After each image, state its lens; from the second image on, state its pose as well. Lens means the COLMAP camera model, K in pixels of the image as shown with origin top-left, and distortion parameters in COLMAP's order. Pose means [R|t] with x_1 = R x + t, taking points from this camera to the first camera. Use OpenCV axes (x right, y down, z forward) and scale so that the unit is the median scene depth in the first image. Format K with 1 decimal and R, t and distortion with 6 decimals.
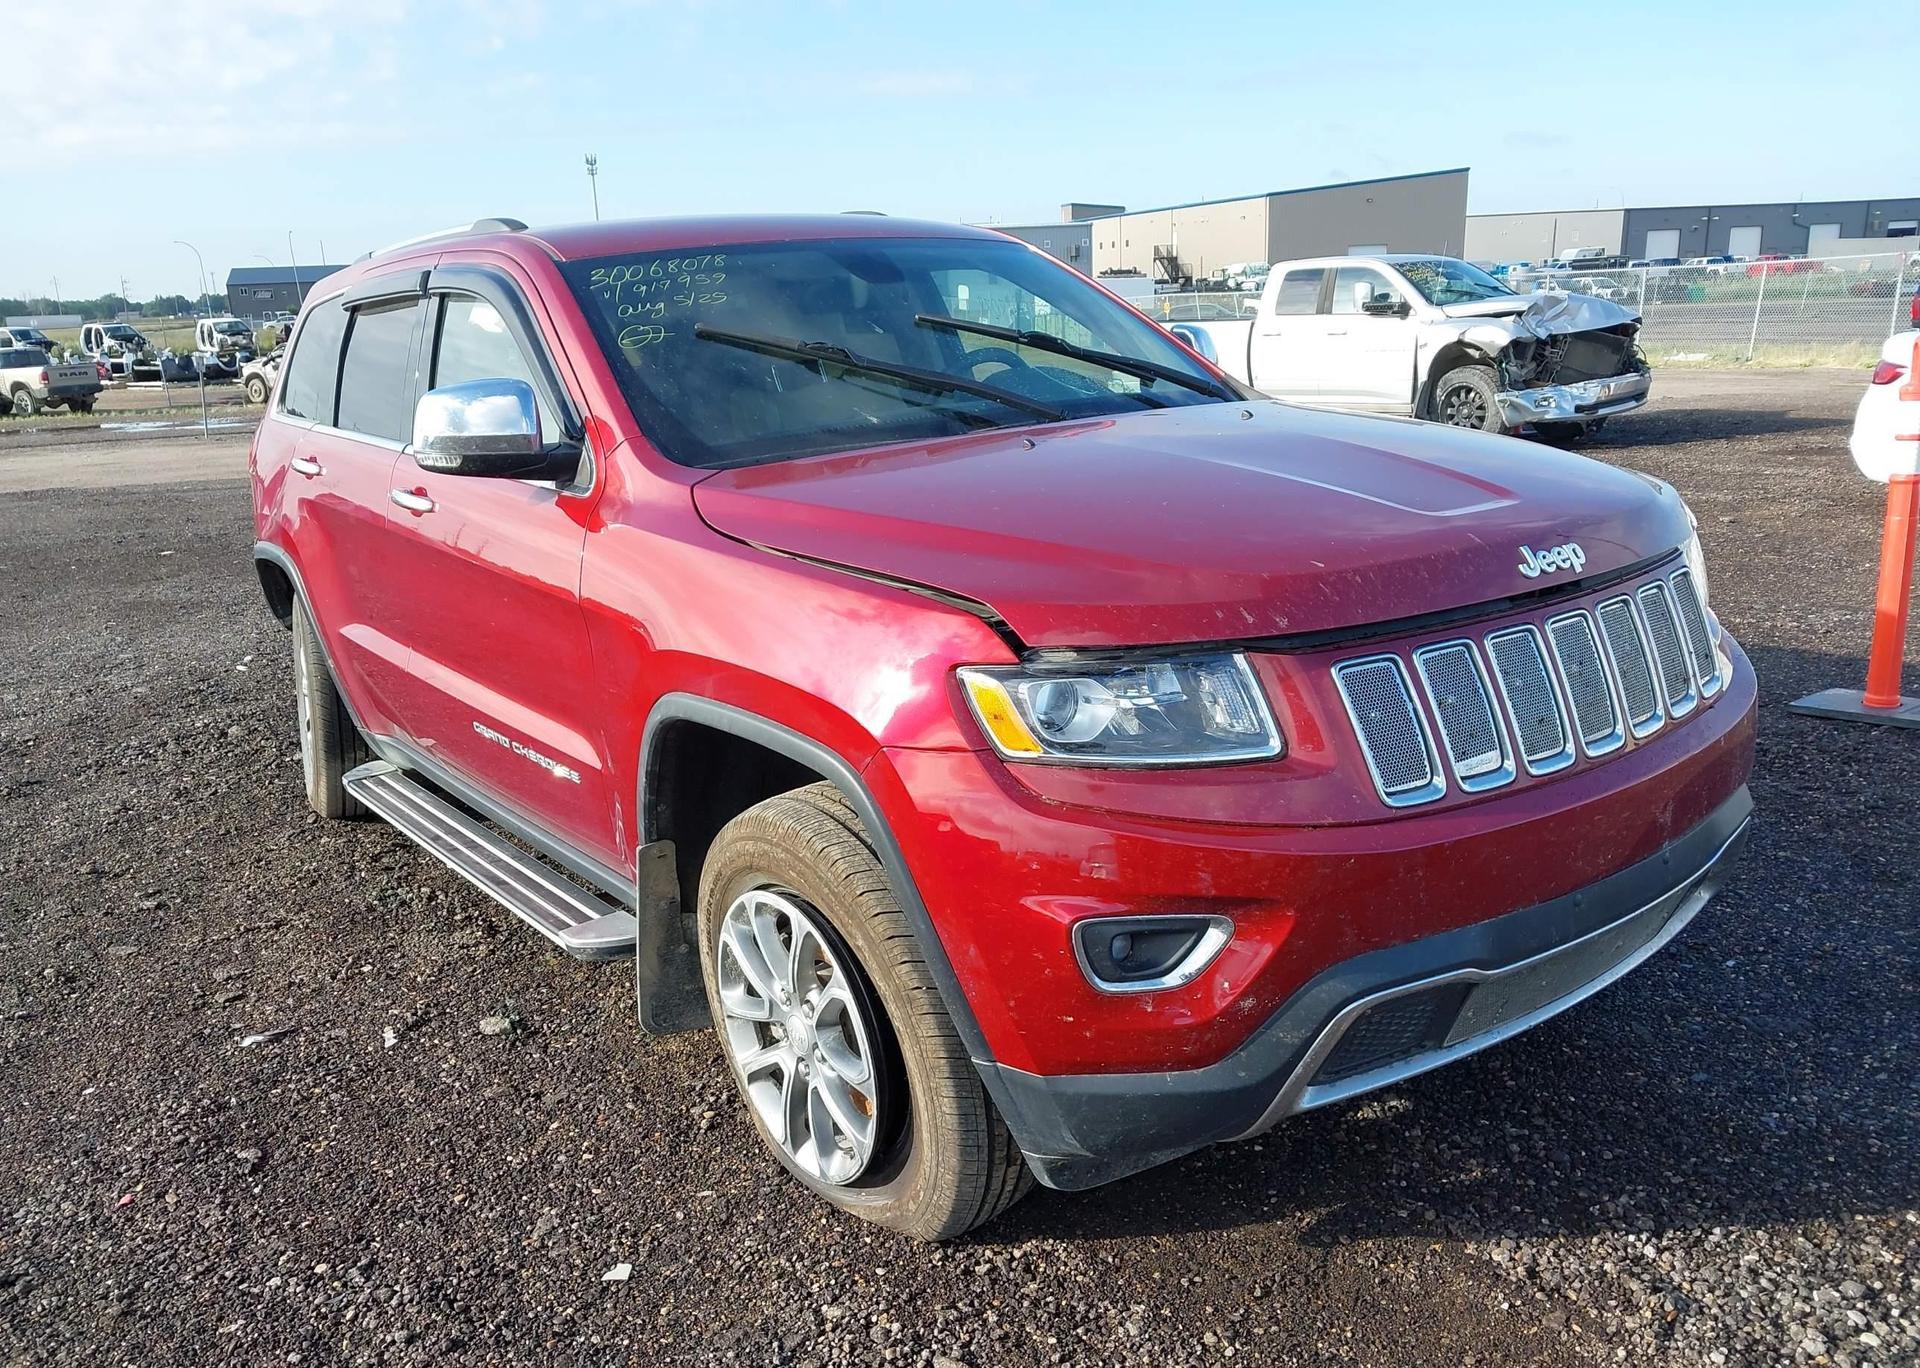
lens RADIAL K [[1472.1, 0, 932.3], [0, 1472.1, 719.7], [0, 0, 1]] dist [0.160410, -0.243965]
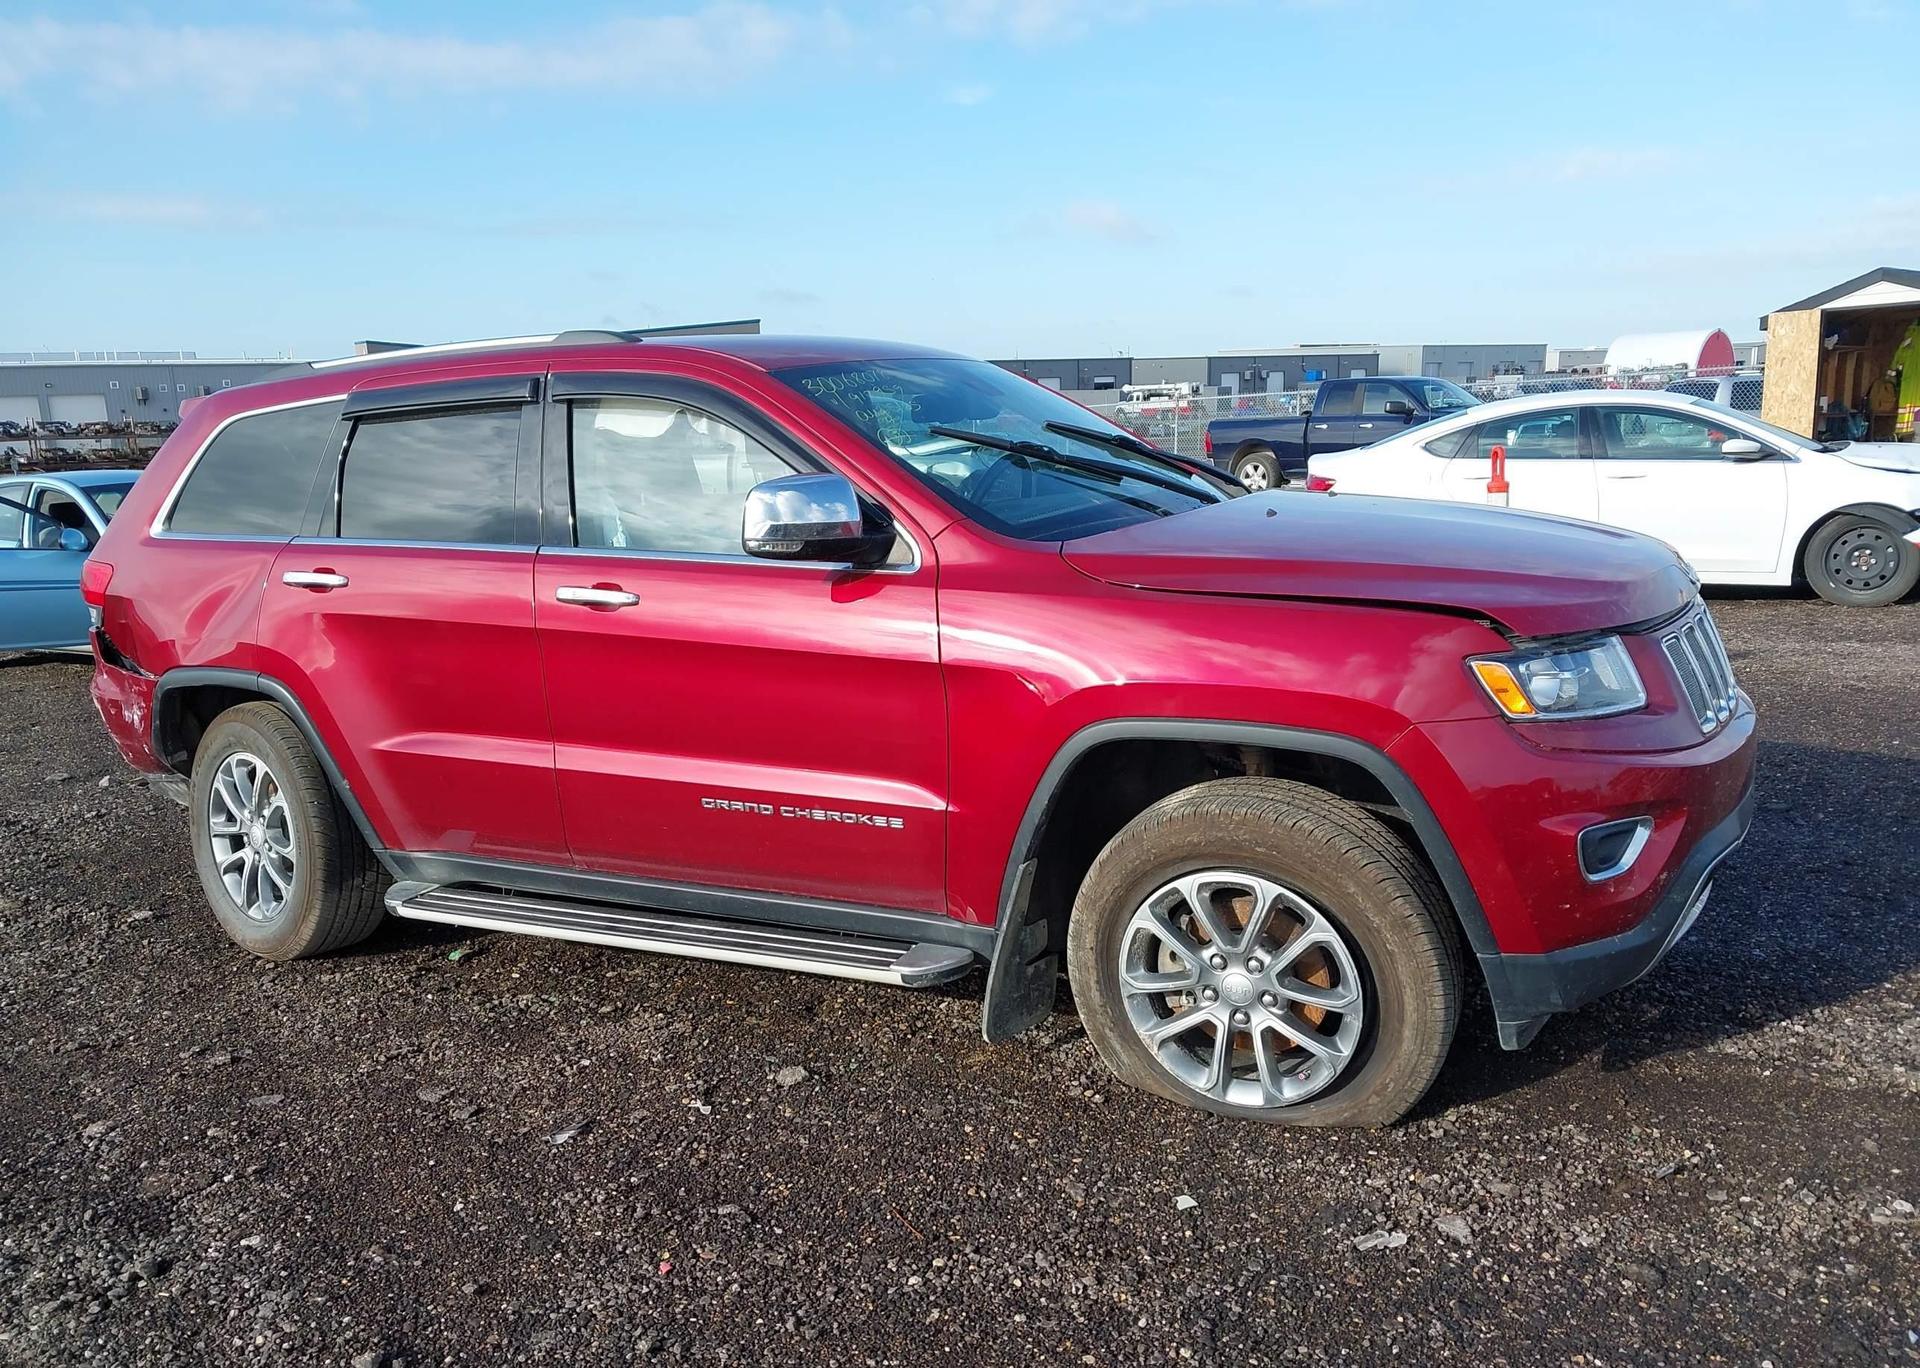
lens RADIAL K [[1472.1, 0, 932.3], [0, 1472.1, 719.7], [0, 0, 1]] dist [0.160410, -0.243965]
pose [[0.901251, -0.078197, 0.426182, -0.887525], [0.114971, 0.991481, -0.061211, 0.042256], [-0.417765, 0.104165, 0.902564, -0.022423]]
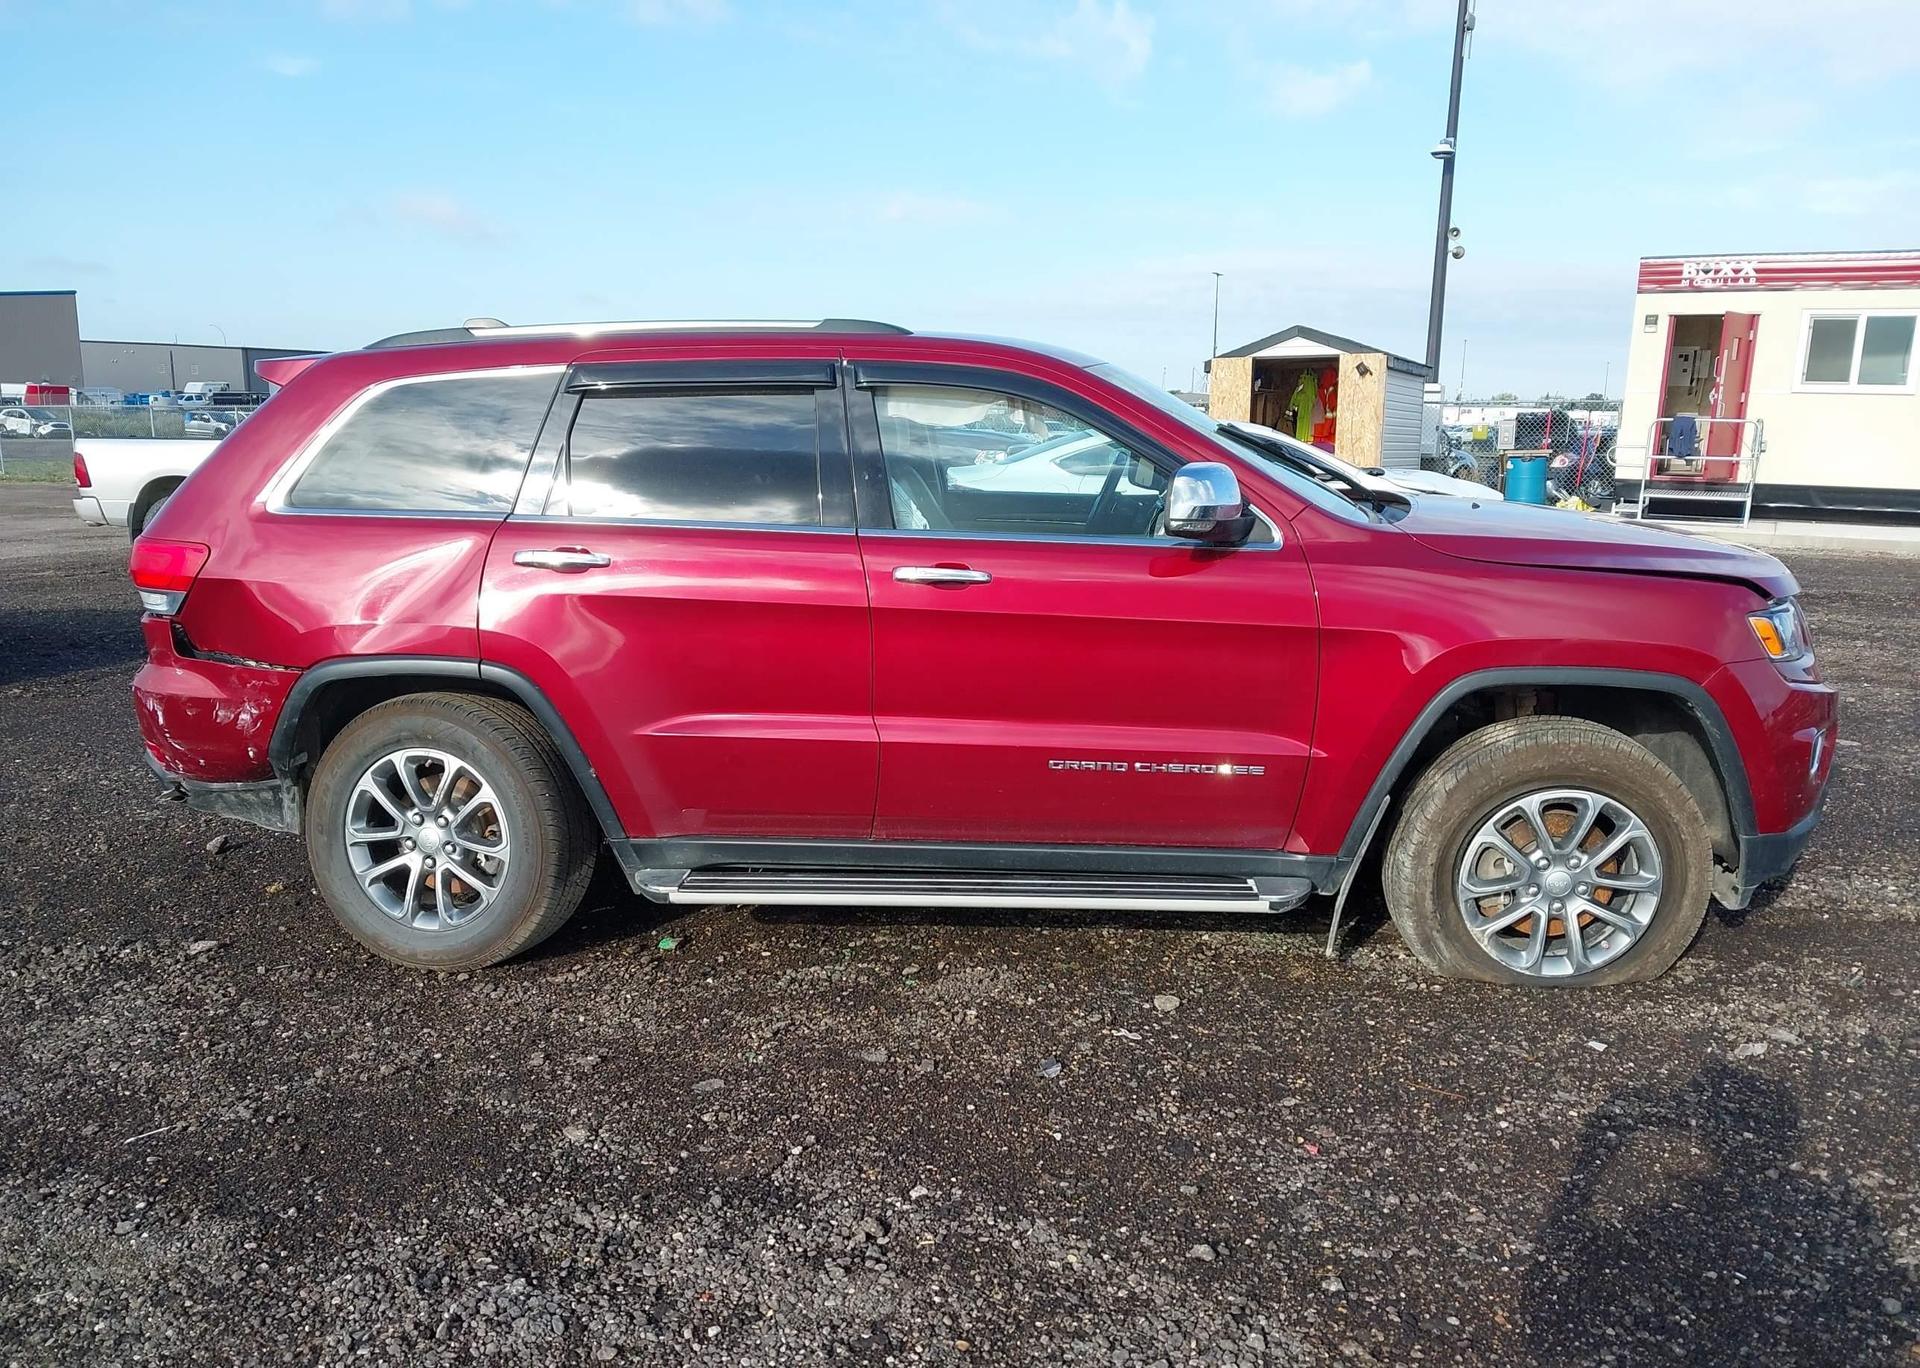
lens RADIAL K [[1472.1, 0, 932.3], [0, 1472.1, 719.7], [0, 0, 1]] dist [0.160410, -0.243965]
pose [[0.649737, -0.106679, 0.752637, -1.788389], [0.167574, 0.985847, -0.004929, -0.057979], [-0.741459, 0.129325, 0.658418, 0.473697]]
